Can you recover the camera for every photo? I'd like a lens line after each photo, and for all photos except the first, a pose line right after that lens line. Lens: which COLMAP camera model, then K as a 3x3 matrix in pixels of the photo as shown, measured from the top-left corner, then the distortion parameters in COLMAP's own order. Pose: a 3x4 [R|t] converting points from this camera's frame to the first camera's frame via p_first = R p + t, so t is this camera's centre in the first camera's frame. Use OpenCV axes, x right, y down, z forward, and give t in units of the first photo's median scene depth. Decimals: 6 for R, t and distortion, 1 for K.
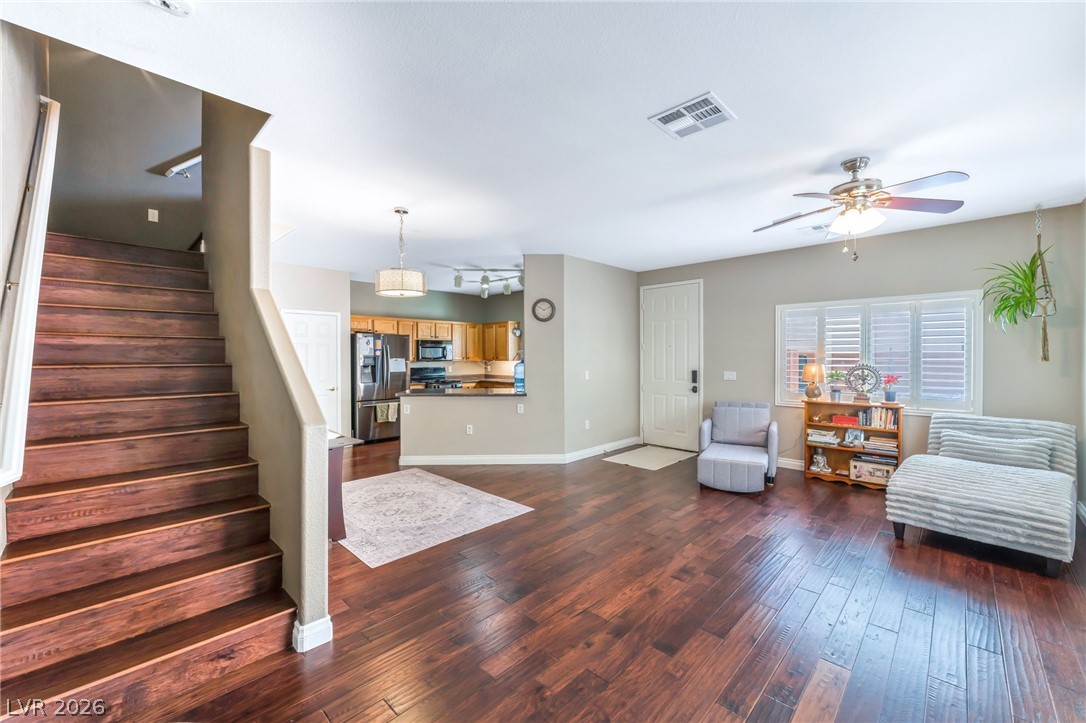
lens RADIAL K [[440.7, 0, 538.7], [0, 440.7, 357.5], [0, 0, 1]] dist [-0.001031, -0.001425]
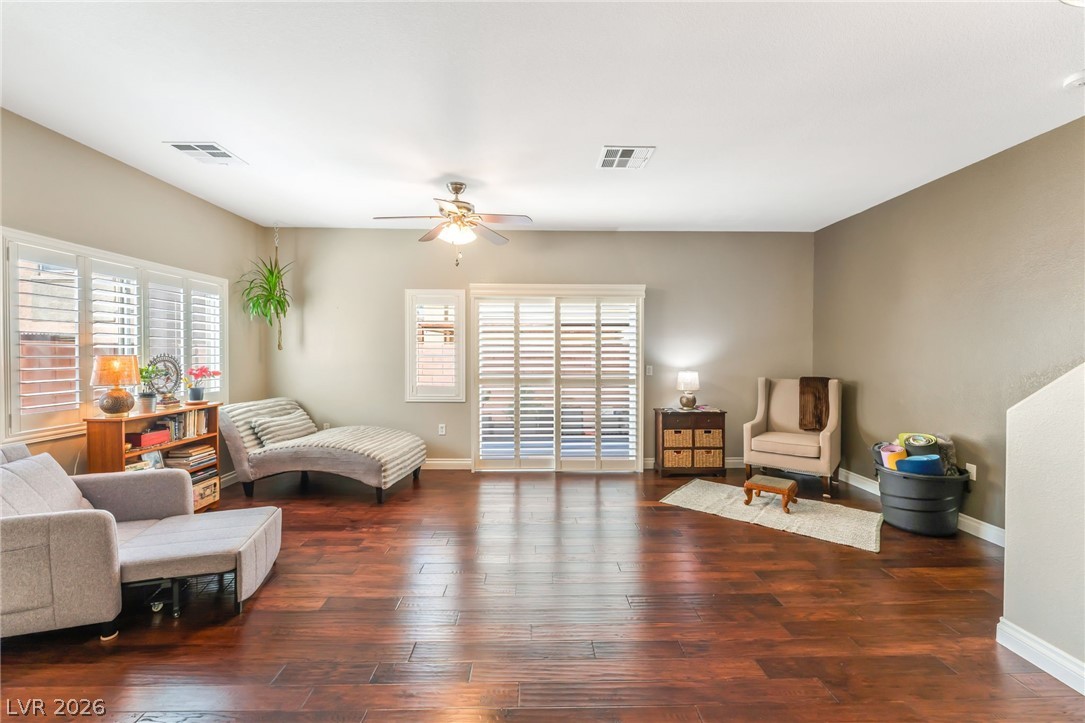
lens RADIAL K [[440.3, 0, 534.8], [0, 440.3, 362.6], [0, 0, 1]] dist [-0.001031, -0.001425]
pose [[-0.718435, -0.016109, 0.695407, -0.156672], [0.001528, 0.999693, 0.024736, 0.009214], [-0.695592, 0.018833, -0.718190, 0.905775]]
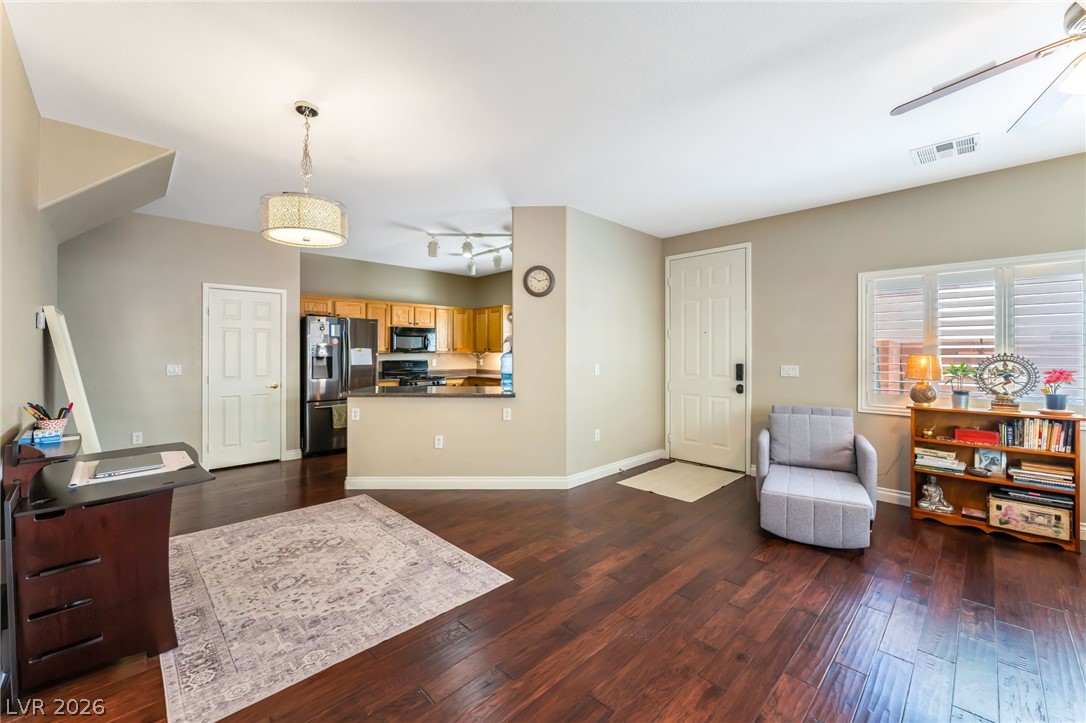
lens RADIAL K [[440.7, 0, 541.7], [0, 440.7, 351.4], [0, 0, 1]] dist [-0.001031, -0.001425]
pose [[0.999838, 0.002867, -0.017749, 0.029663], [-0.002969, 0.999979, -0.005758, 0.014402], [0.017732, 0.005810, 0.999826, 0.258332]]
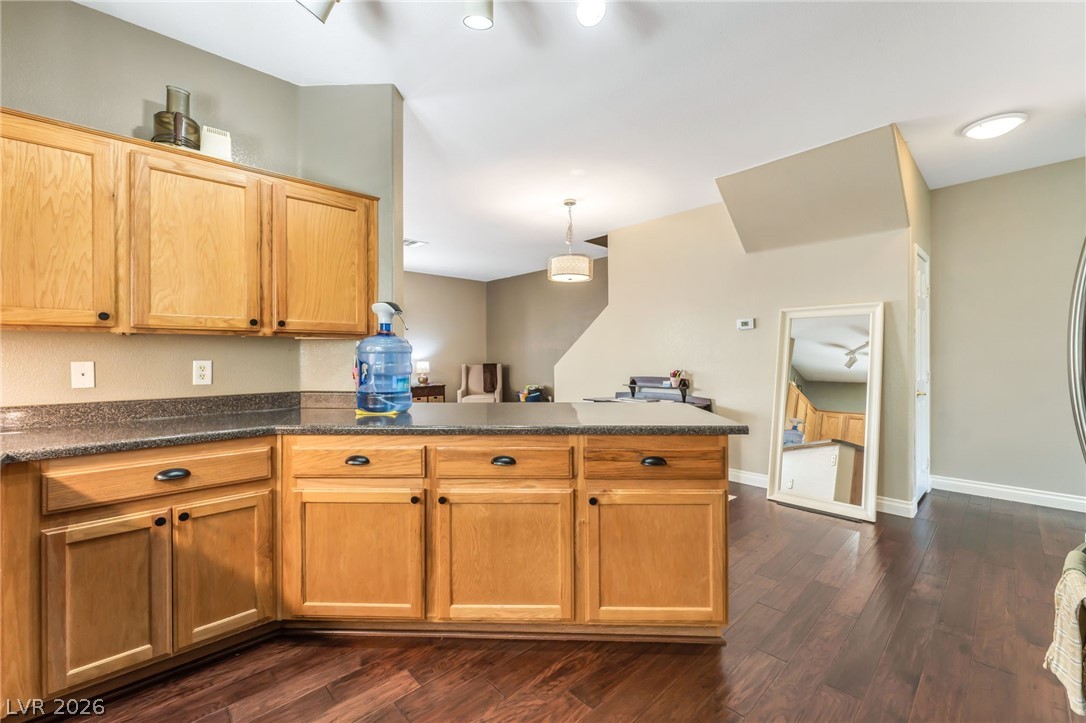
lens RADIAL K [[440.7, 0, 547.3], [0, 440.7, 361.5], [0, 0, 1]] dist [-0.001031, -0.001425]
pose [[-0.999266, -0.001240, 0.038280, -0.215369], [-0.000798, 0.999933, 0.011562, 0.035404], [-0.038292, 0.011523, -0.999200, 1.472622]]
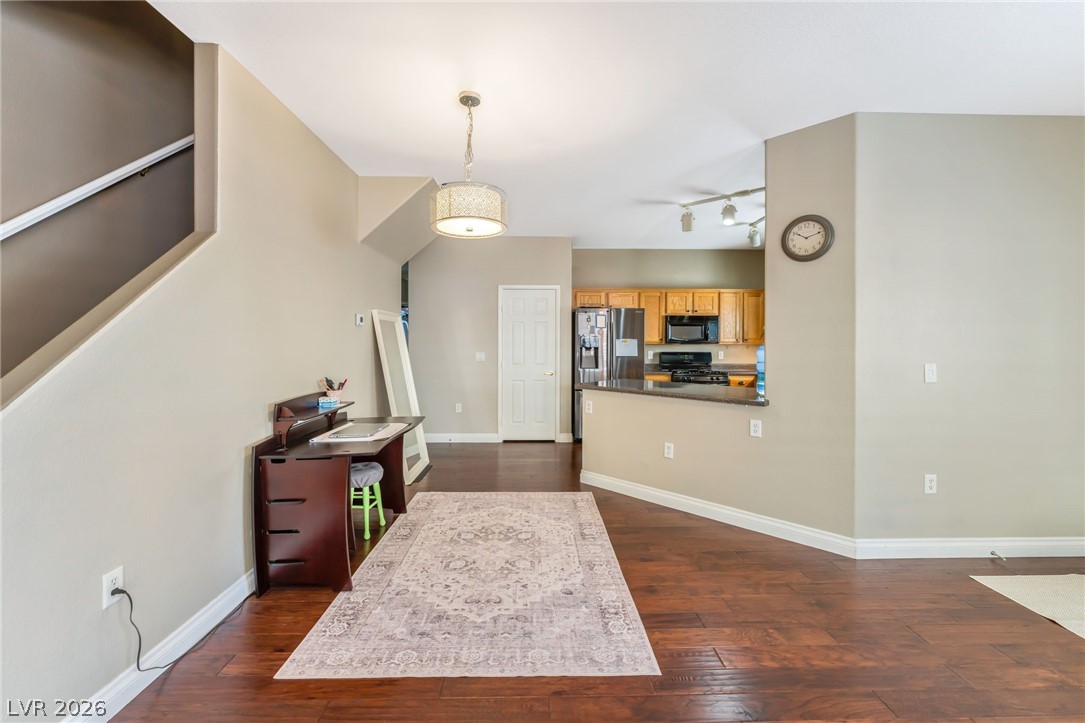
lens RADIAL K [[440.3, 0, 538.0], [0, 440.3, 342.8], [0, 0, 1]] dist [-0.001031, -0.001425]
pose [[0.713318, 0.004867, -0.700824, 0.145985], [-0.008436, 0.999963, -0.001643, 0.014898], [0.700790, 0.007084, 0.713332, 0.428656]]
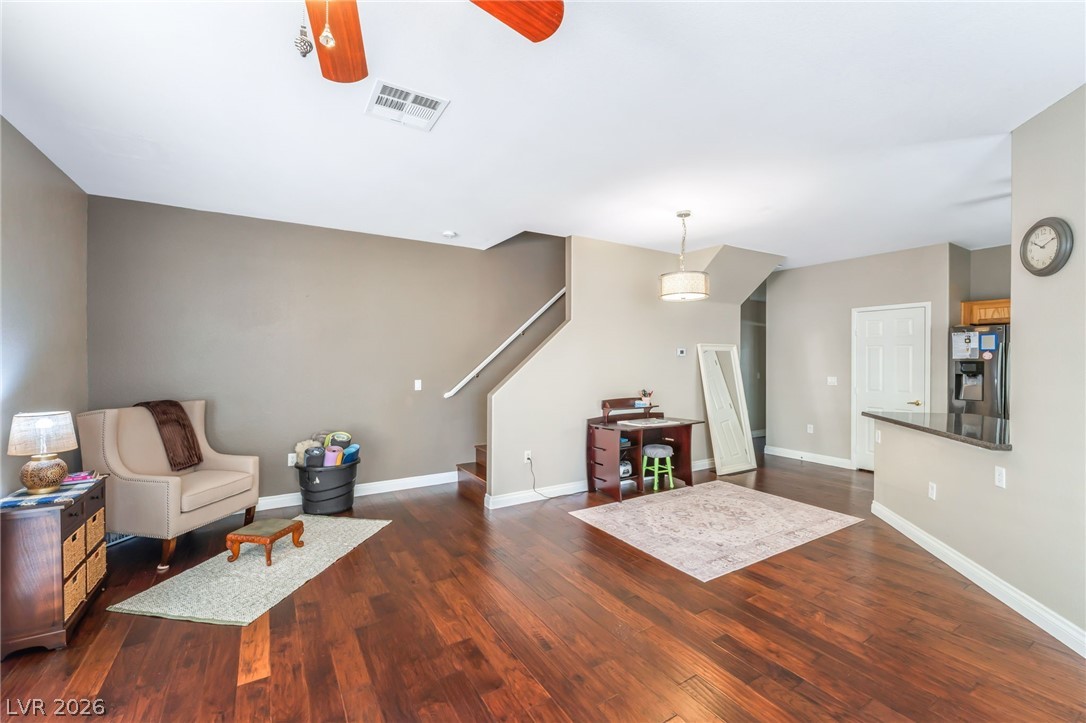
lens RADIAL K [[440.7, 0, 539.8], [0, 440.7, 356.2], [0, 0, 1]] dist [-0.001031, -0.001425]
pose [[-0.244754, -0.006762, -0.969562, 0.515912], [-0.004516, 0.999973, -0.005834, -0.003459], [0.969575, 0.002950, -0.244778, 0.650335]]
